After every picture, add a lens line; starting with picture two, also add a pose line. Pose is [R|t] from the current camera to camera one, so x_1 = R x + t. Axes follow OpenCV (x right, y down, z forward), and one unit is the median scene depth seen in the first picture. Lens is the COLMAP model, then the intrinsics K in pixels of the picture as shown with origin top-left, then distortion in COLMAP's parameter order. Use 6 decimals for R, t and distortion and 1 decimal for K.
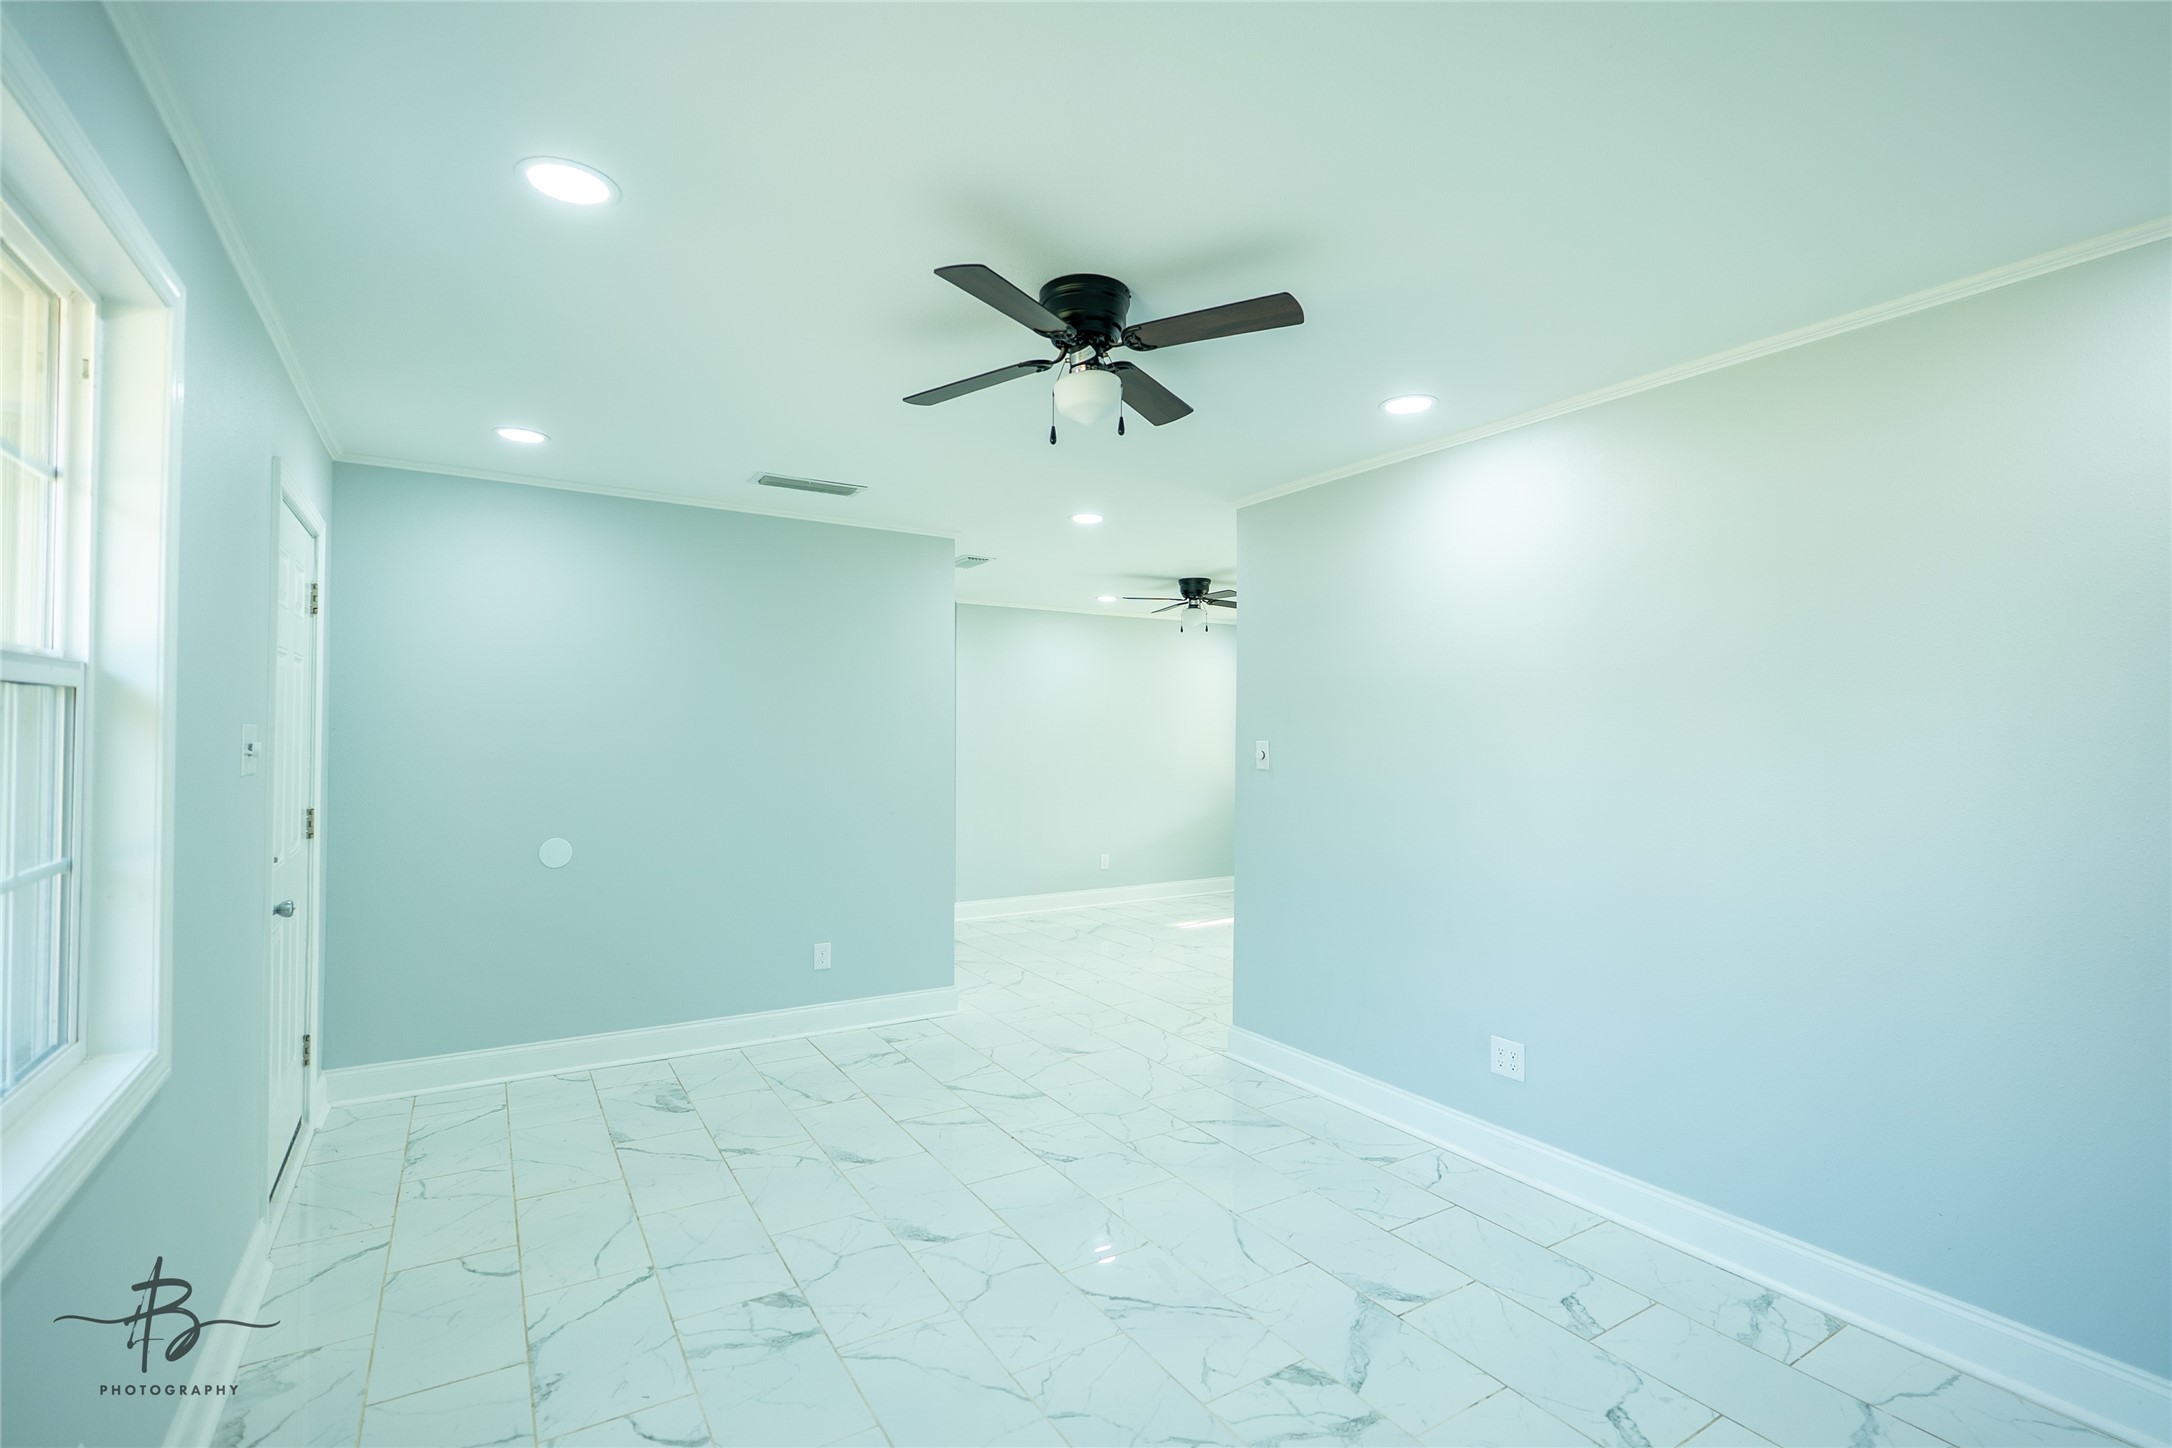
lens RADIAL K [[982.8, 0, 1078.5], [0, 982.8, 718.6], [0, 0, 1]] dist [-0.012013, 0.000270]
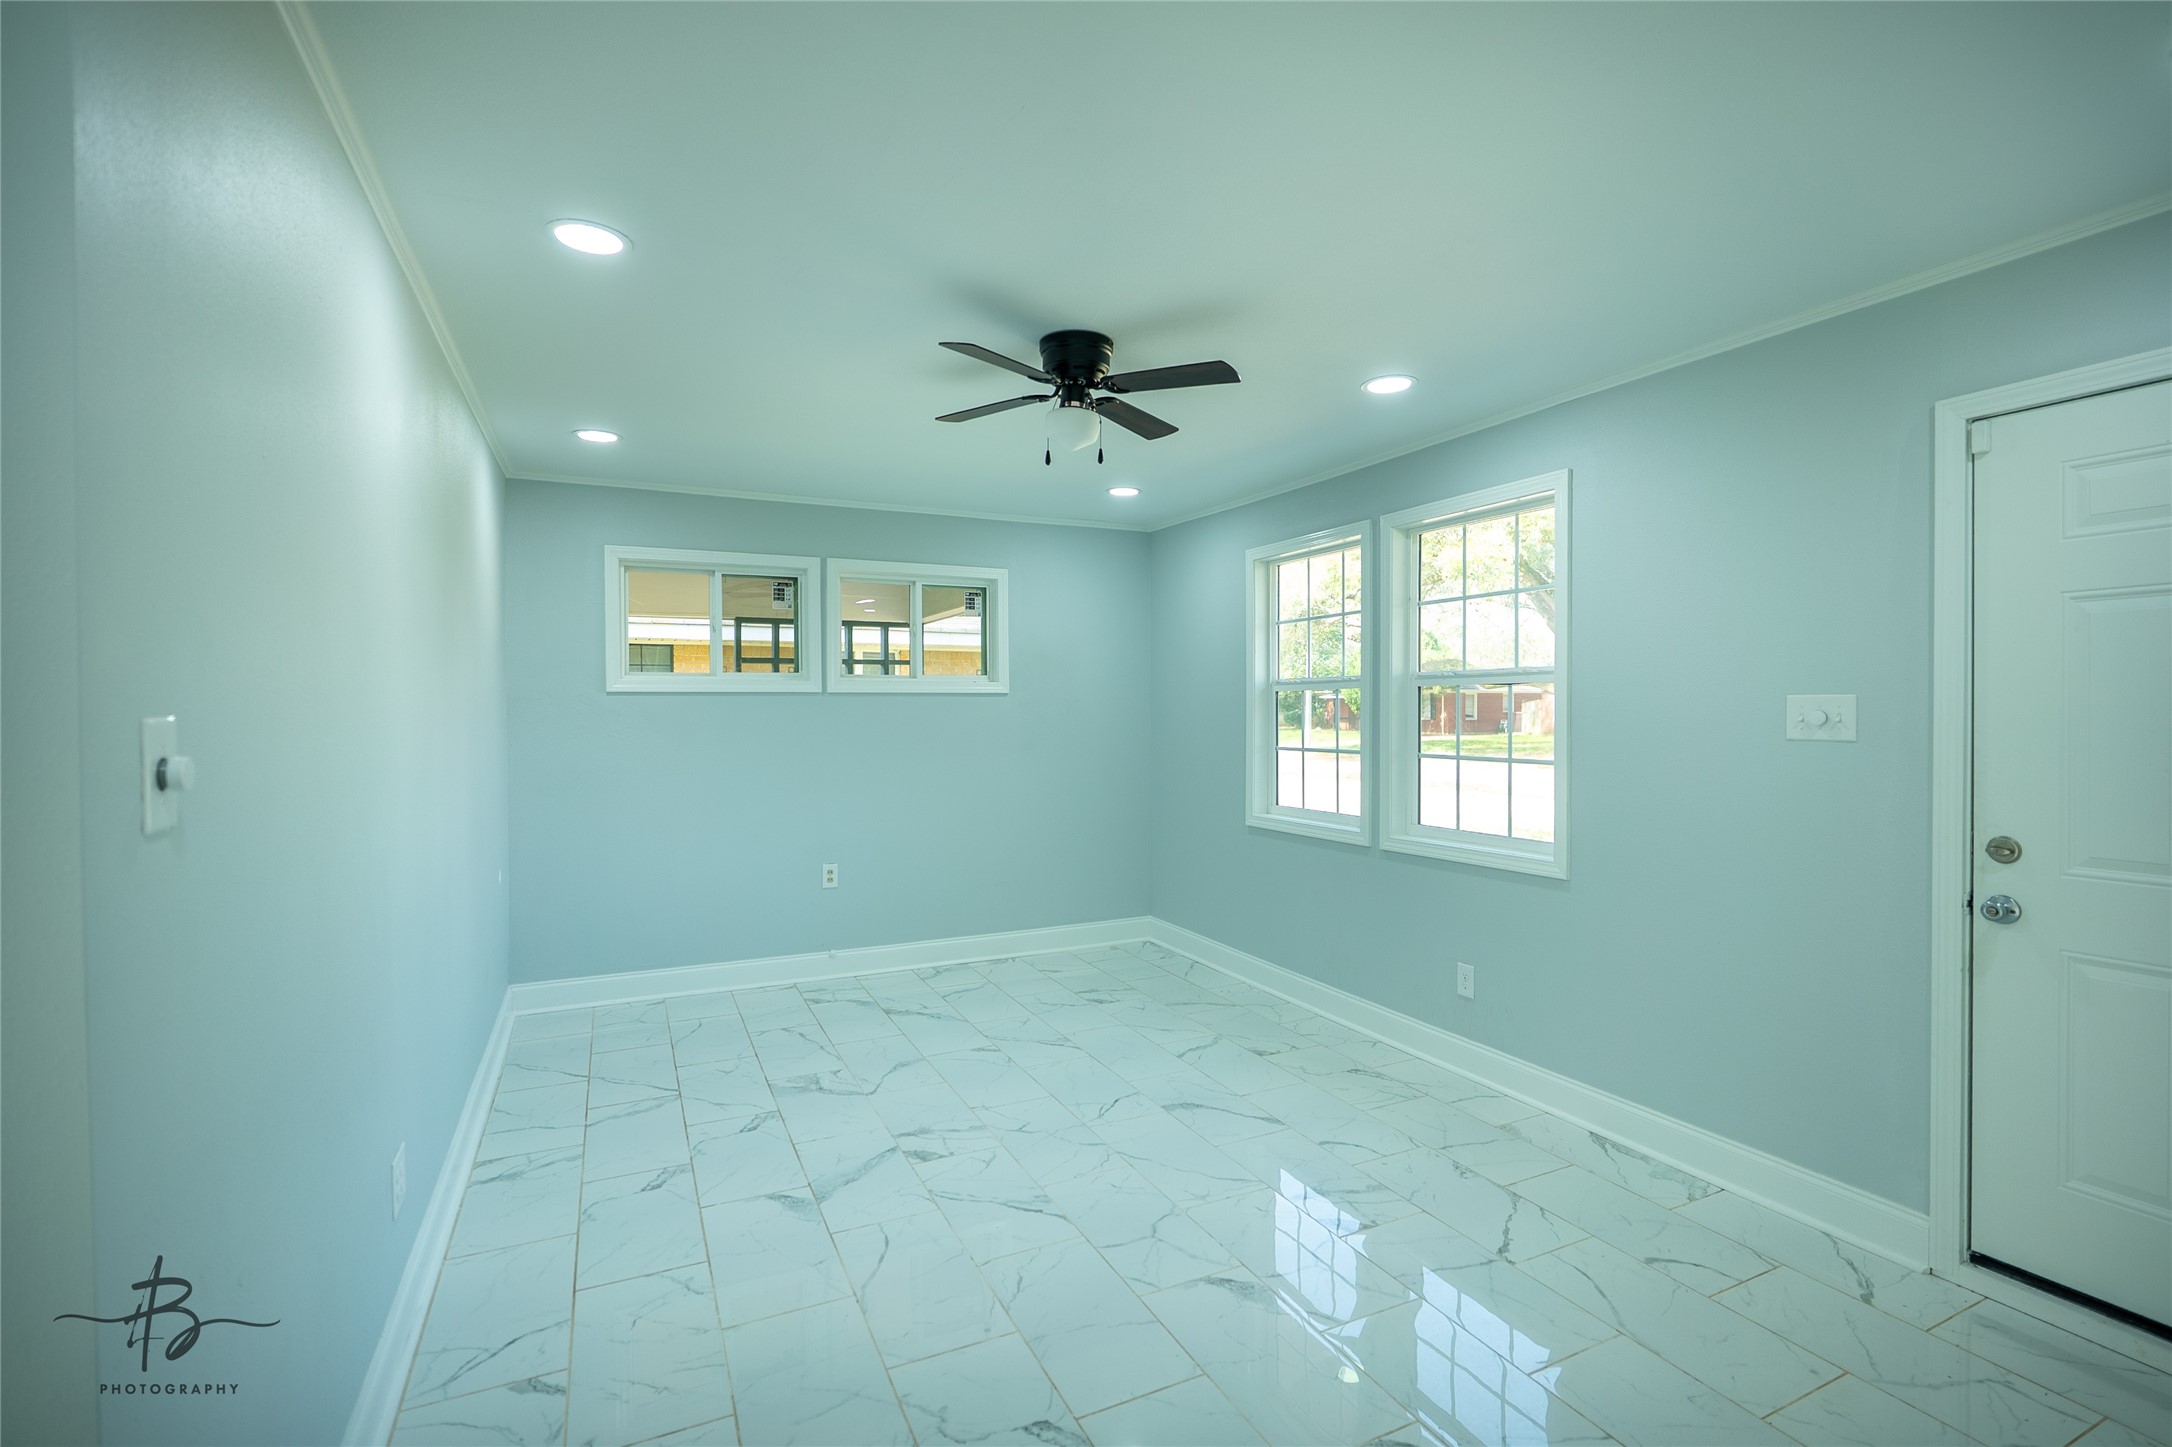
lens RADIAL K [[986.2, 0, 1091.7], [0, 986.2, 718.5], [0, 0, 1]] dist [-0.010840, 0.000685]
pose [[-0.995428, -0.004958, 0.095391, -0.096334], [-0.005092, 0.999986, -0.001161, 0.028704], [-0.095384, -0.001641, -0.995439, 1.605380]]
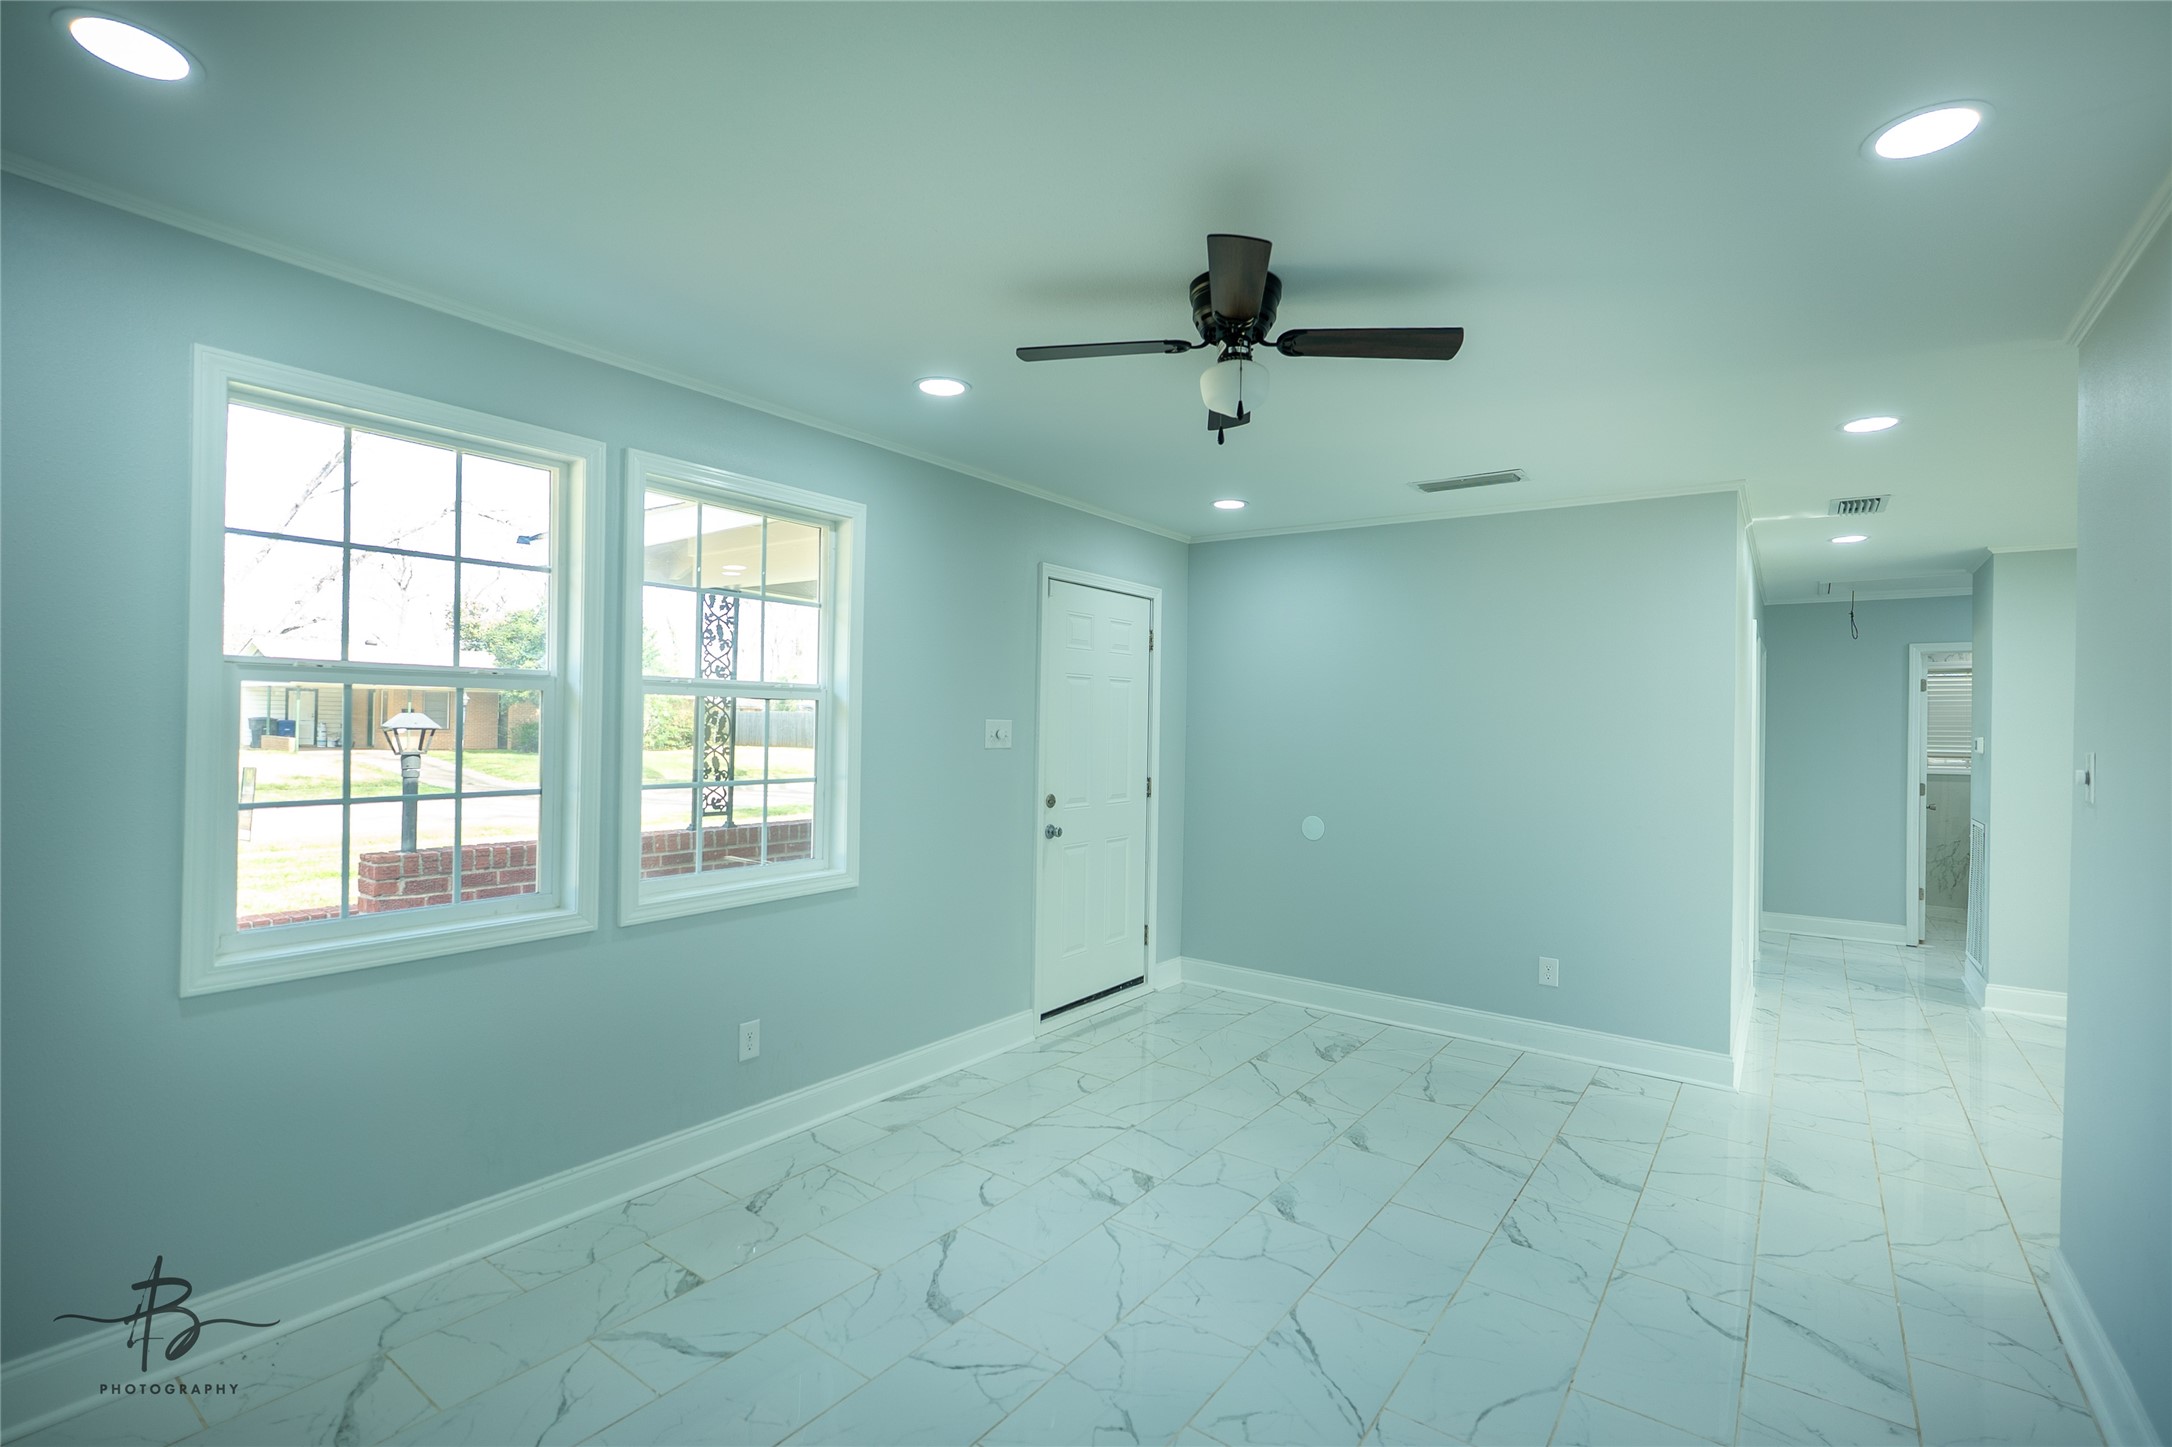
lens RADIAL K [[972.0, 0, 1088.8], [0, 972.0, 717.1], [0, 0, 1]] dist [-0.017744, 0.001778]
pose [[0.379391, -0.007536, -0.925206, 0.621608], [-0.002273, 0.999956, -0.009077, 0.012324], [0.925234, 0.005547, 0.379357, 0.353699]]
